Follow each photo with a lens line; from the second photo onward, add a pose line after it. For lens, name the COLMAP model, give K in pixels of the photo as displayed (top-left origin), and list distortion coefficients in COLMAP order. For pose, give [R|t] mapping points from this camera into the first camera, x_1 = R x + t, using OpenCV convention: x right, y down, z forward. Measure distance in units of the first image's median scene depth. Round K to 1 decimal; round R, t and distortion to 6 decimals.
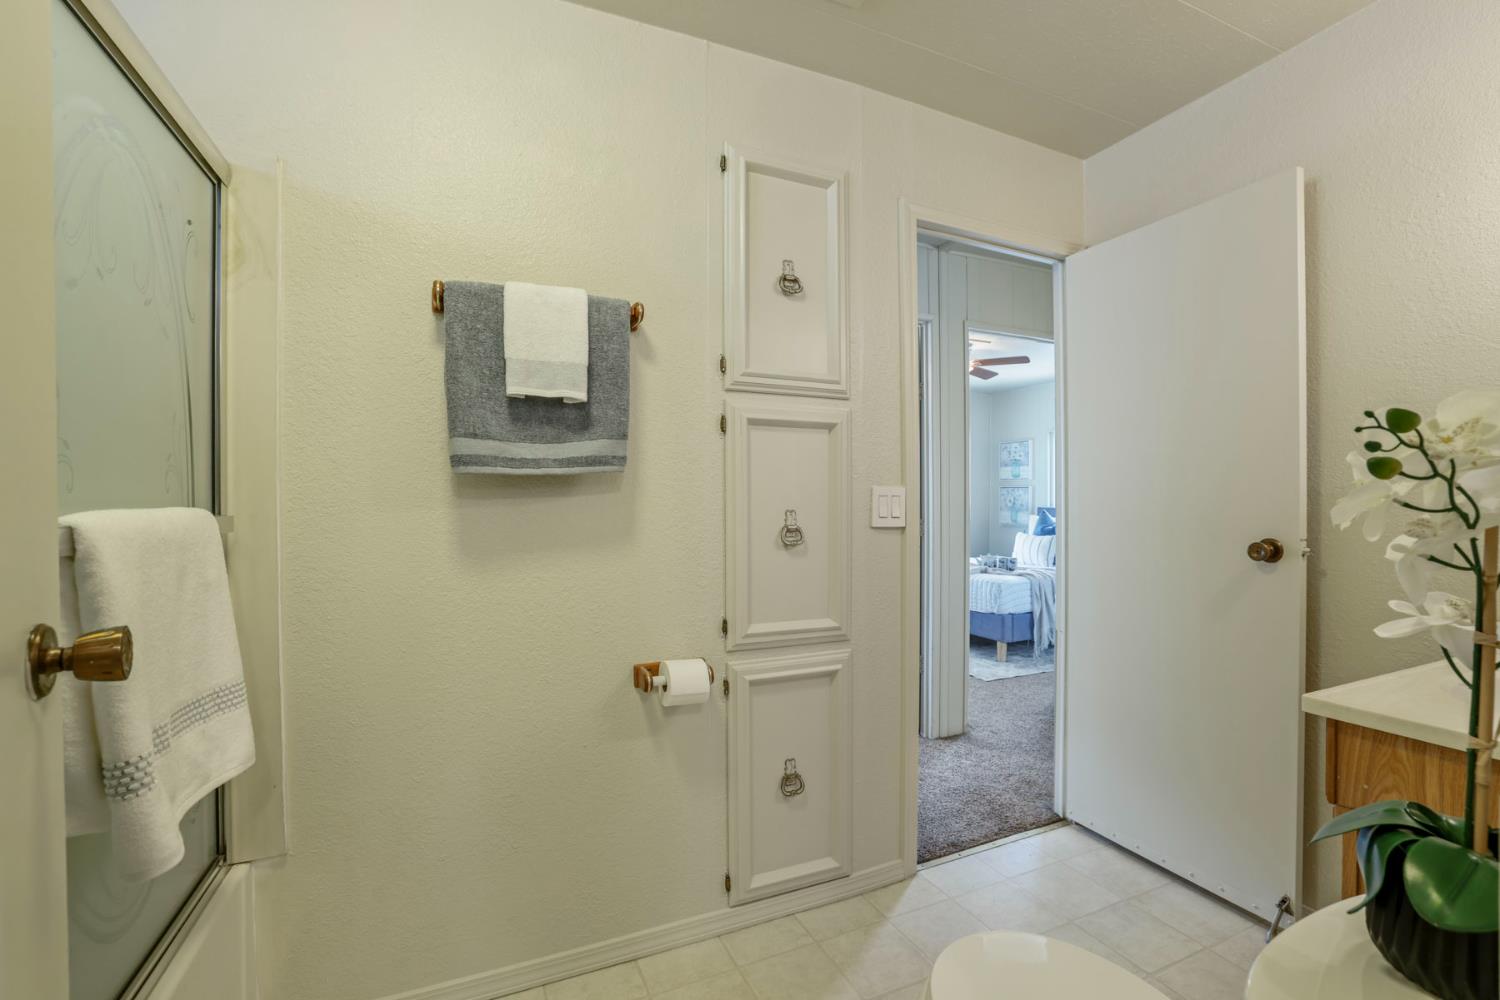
lens RADIAL K [[643.3, 0, 749.5], [0, 643.3, 489.2], [0, 0, 1]] dist [-0.045193, 0.014574]
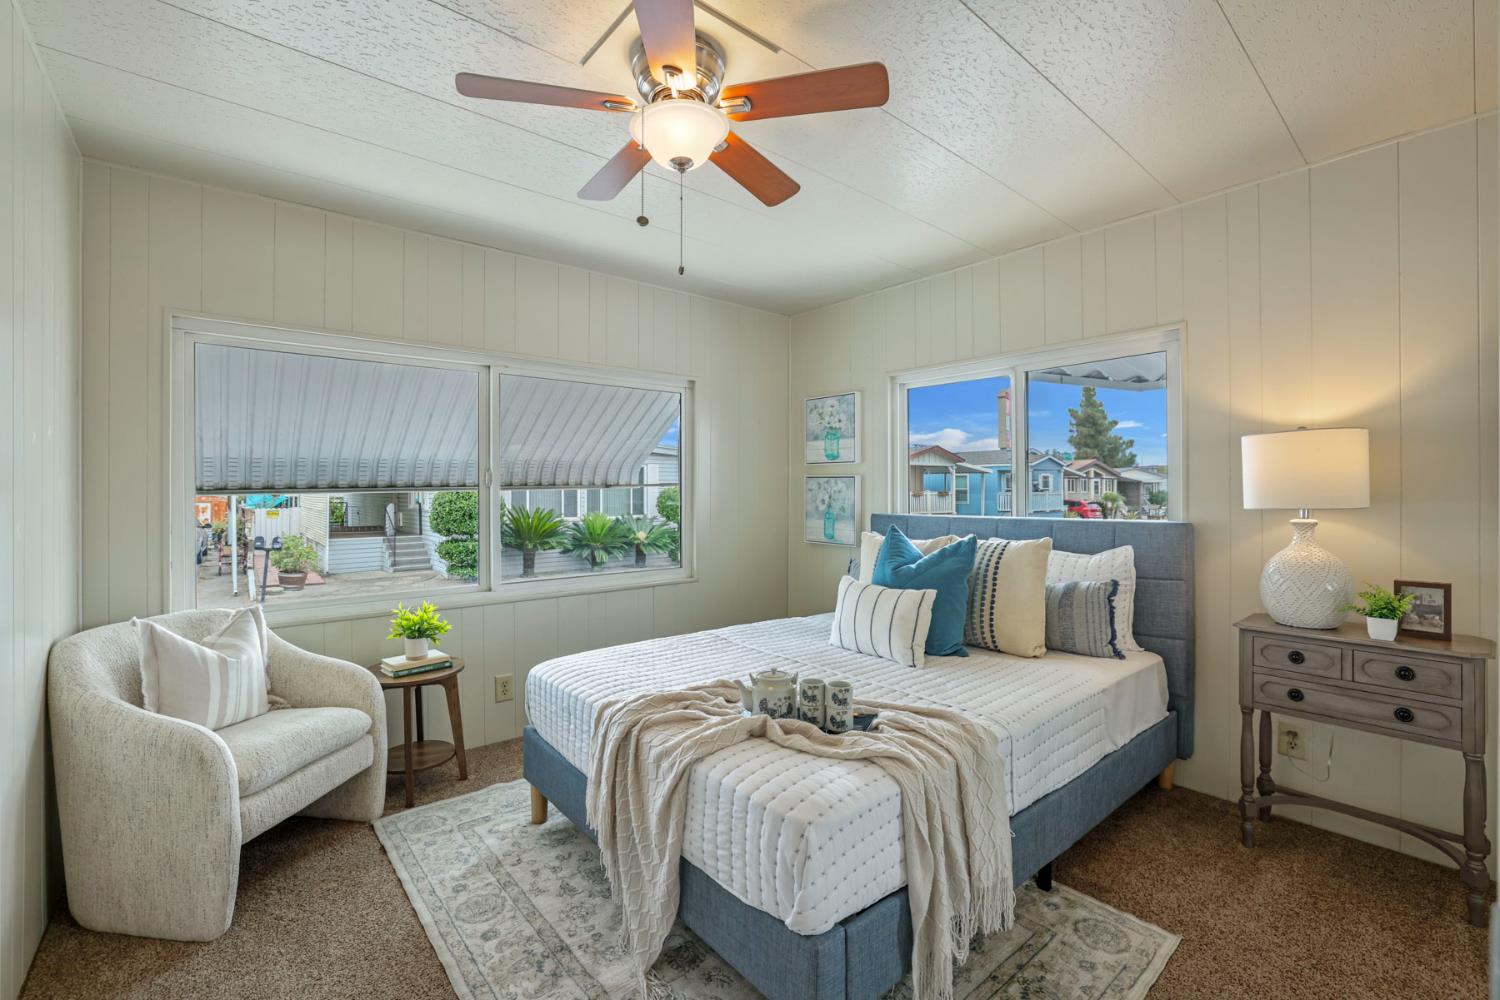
lens RADIAL K [[643.3, 0, 749.5], [0, 643.3, 489.2], [0, 0, 1]] dist [-0.045193, 0.014574]
pose [[0.960006, -0.008133, 0.279861, 0.214762], [0.005304, 0.999927, 0.010864, 0.001115], [-0.279929, -0.008945, 0.959979, 0.543138]]
